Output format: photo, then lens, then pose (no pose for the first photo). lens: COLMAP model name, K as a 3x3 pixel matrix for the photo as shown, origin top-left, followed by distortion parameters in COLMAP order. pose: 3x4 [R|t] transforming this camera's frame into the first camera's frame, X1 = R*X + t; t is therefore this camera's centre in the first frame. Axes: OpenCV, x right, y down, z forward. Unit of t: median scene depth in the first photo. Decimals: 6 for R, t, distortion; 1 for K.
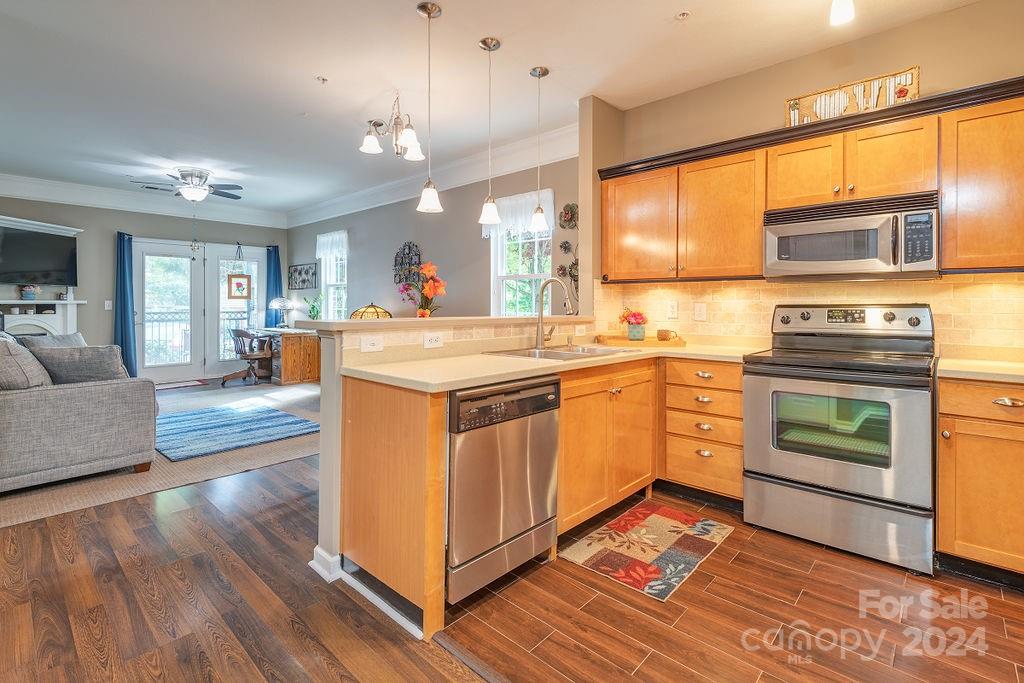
lens RADIAL K [[477.4, 0, 494.6], [0, 477.4, 311.1], [0, 0, 1]] dist [0.003237, -0.002739]
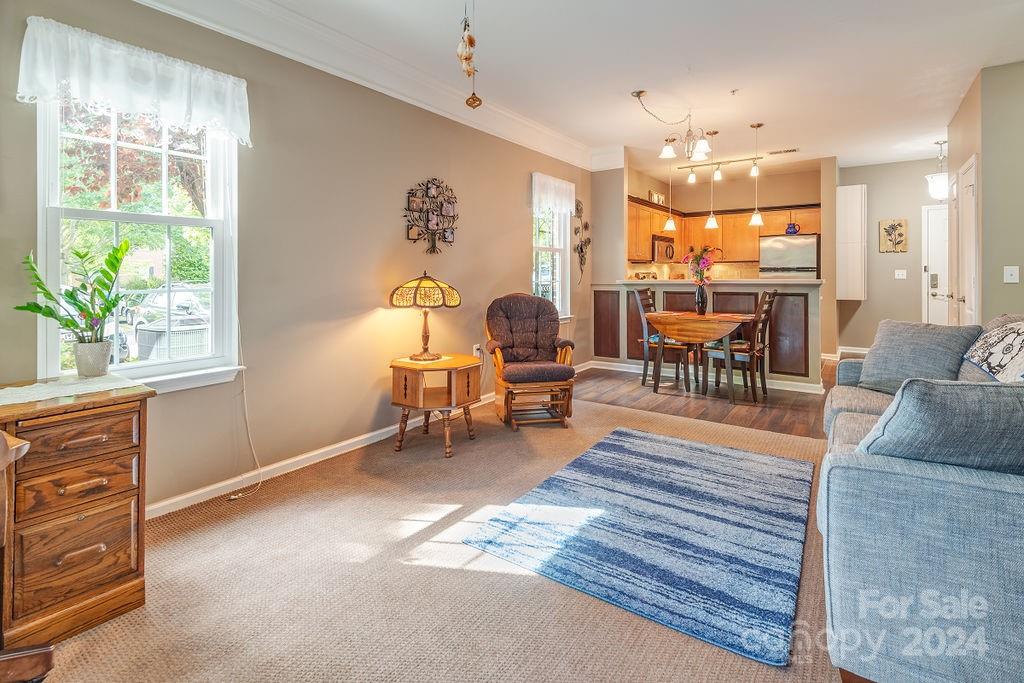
lens RADIAL K [[477.4, 0, 534.2], [0, 477.4, 286.2], [0, 0, 1]] dist [0.003237, -0.002739]
pose [[-0.157312, -0.024846, 0.987236, -0.862890], [0.022881, 0.999323, 0.028796, -0.014389], [-0.987284, 0.027119, -0.156637, 0.982217]]
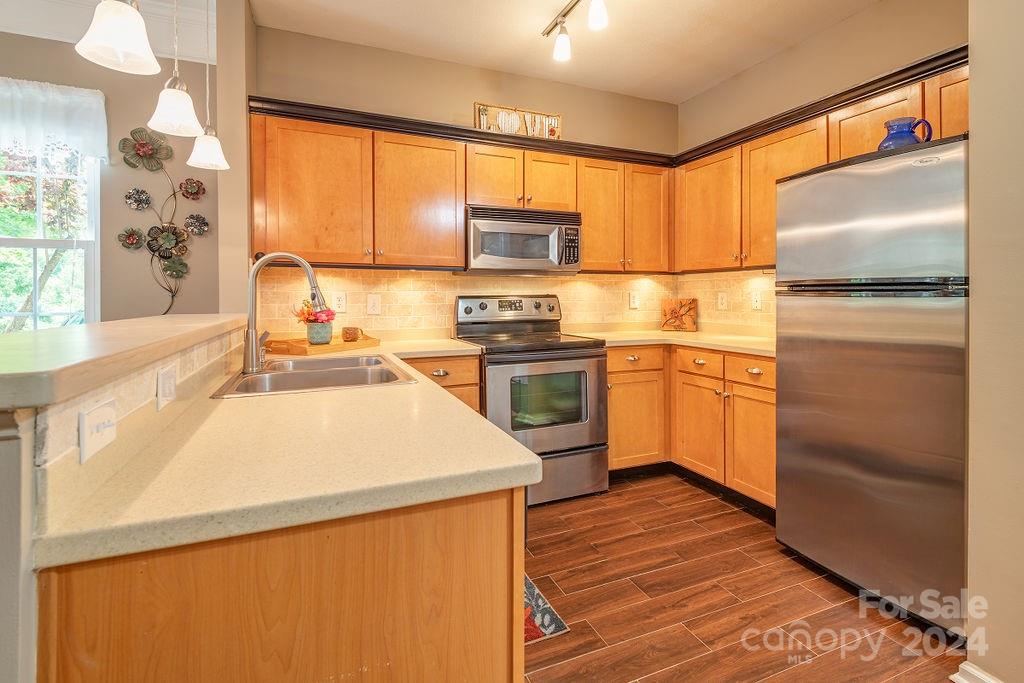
lens RADIAL K [[477.4, 0, 549.3], [0, 477.4, 302.9], [0, 0, 1]] dist [0.003237, -0.002739]
pose [[0.388971, -0.014941, 0.921129, -0.149617], [0.015109, 0.999837, 0.009838, -0.002725], [-0.921126, 0.010091, 0.389133, 0.217698]]
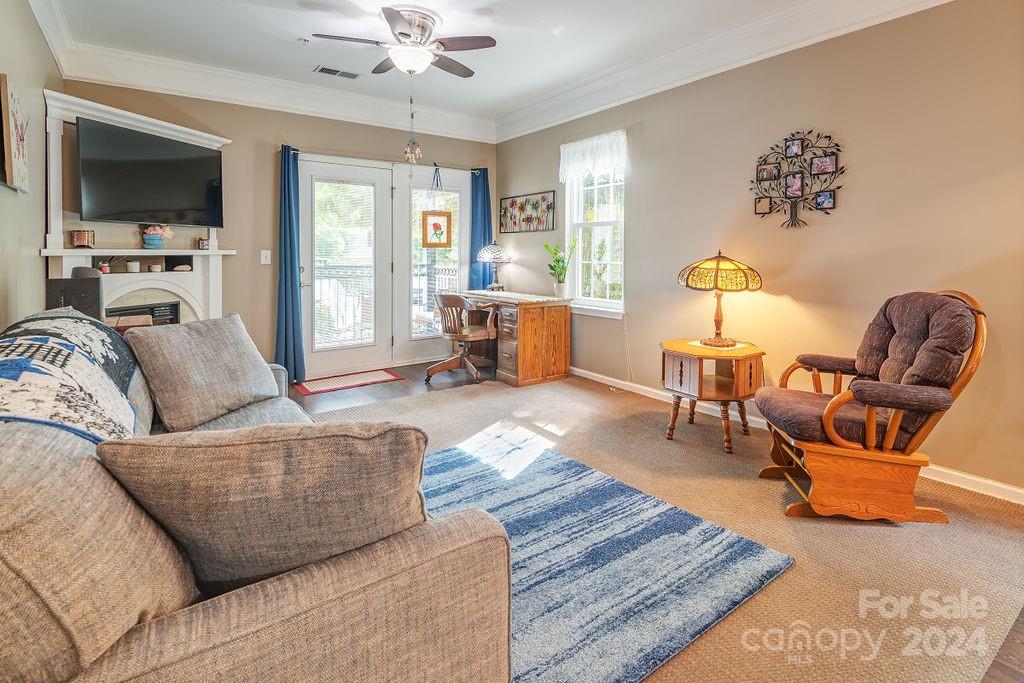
lens RADIAL K [[505.7, 0, 533.4], [0, 505.7, 264.8], [0, 0, 1]] dist [0.023348, -0.006785]
pose [[0.987962, -0.000022, -0.154695, -0.383606], [0.000957, 0.999982, 0.005969, -0.006414], [0.154692, -0.006045, 0.987944, 0.417629]]
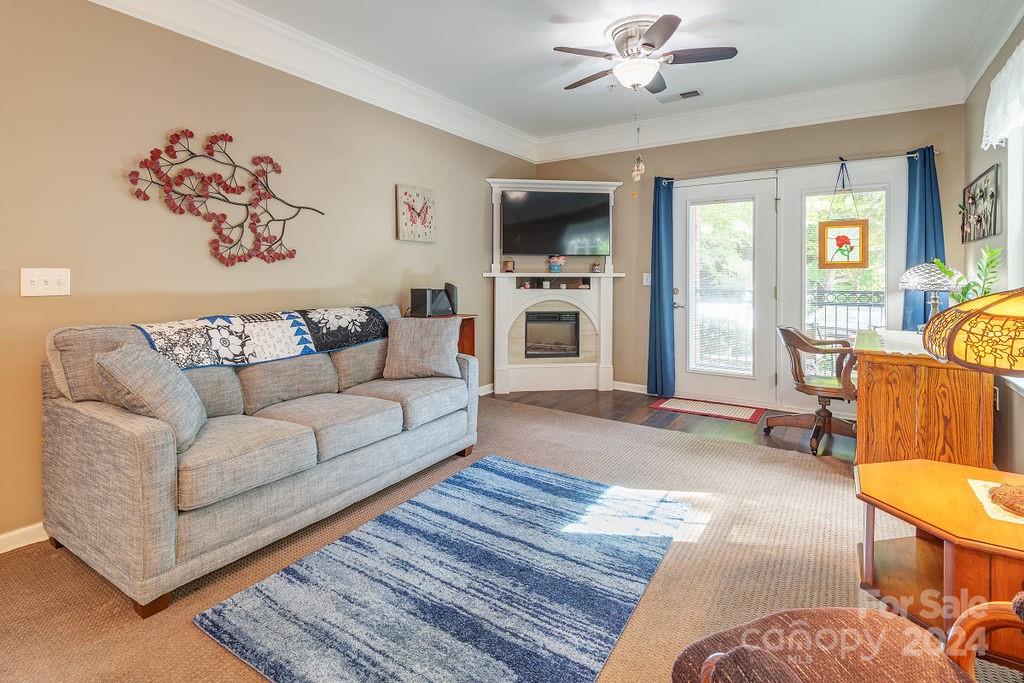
lens RADIAL K [[505.7, 0, 521.8], [0, 505.7, 280.8], [0, 0, 1]] dist [0.023348, -0.006785]
pose [[0.187327, 0.006856, -0.982274, -0.085869], [-0.017490, 0.999840, 0.003643, -0.010359], [0.982142, 0.016497, 0.187417, 0.748111]]
